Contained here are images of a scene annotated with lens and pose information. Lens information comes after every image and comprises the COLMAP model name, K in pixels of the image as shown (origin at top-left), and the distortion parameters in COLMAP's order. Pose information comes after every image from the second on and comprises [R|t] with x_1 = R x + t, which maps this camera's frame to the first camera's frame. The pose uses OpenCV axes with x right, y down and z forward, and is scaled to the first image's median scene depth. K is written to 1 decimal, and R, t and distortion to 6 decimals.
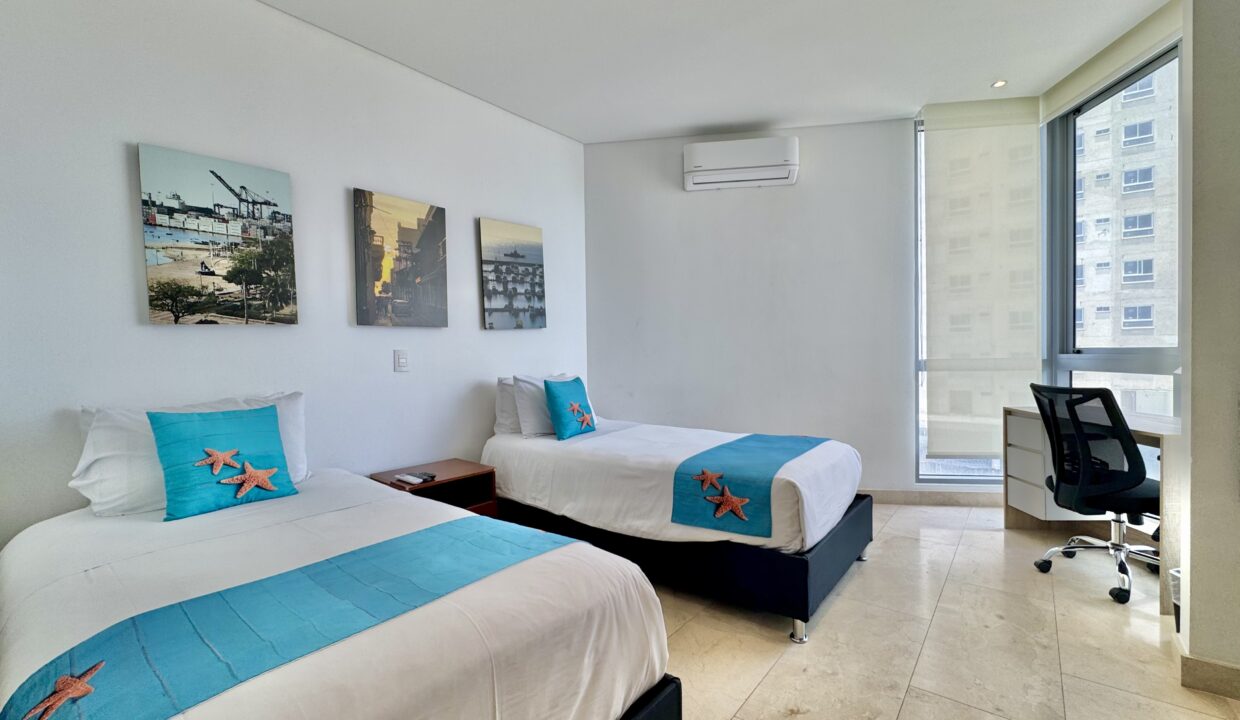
lens RADIAL K [[494.1, 0, 619.8], [0, 494.1, 356.6], [0, 0, 1]] dist [-0.005605, 0.001032]
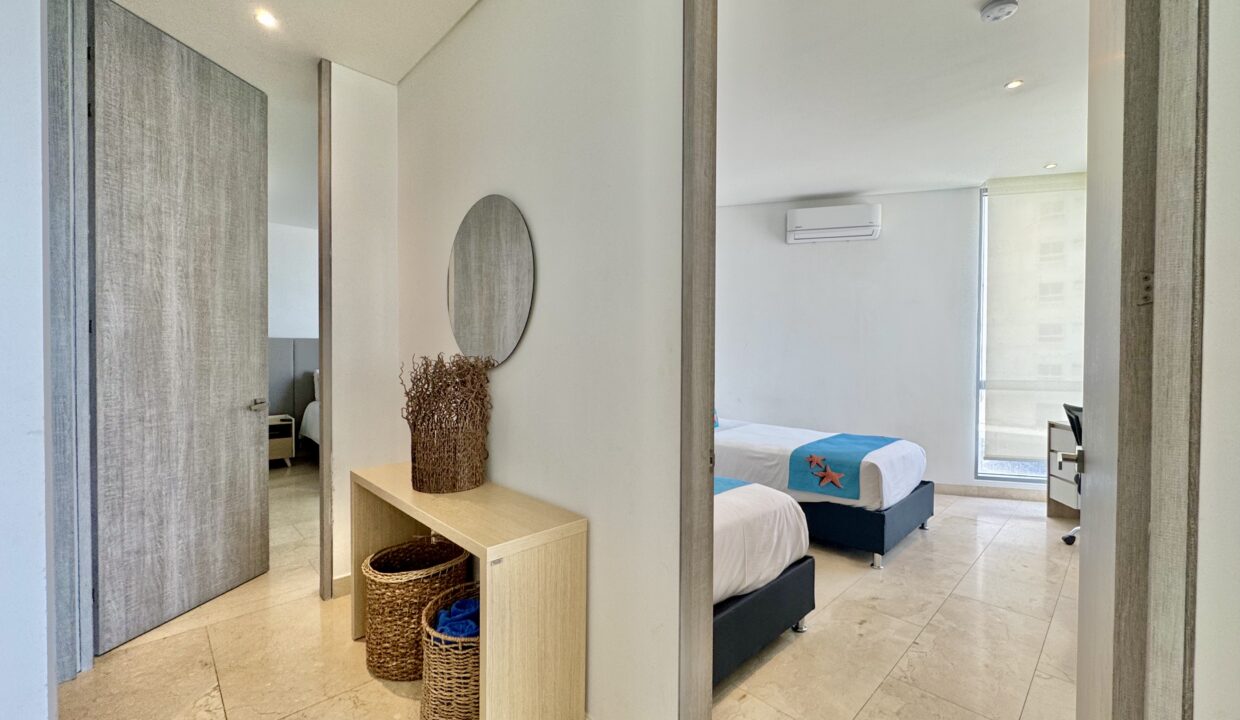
lens RADIAL K [[494.1, 0, 619.1], [0, 494.1, 353.7], [0, 0, 1]] dist [-0.005605, 0.001032]
pose [[0.992152, 0.023090, -0.122888, -0.193687], [-0.023670, 0.999715, -0.003258, -0.047289], [0.122778, 0.006141, 0.992415, -0.464889]]
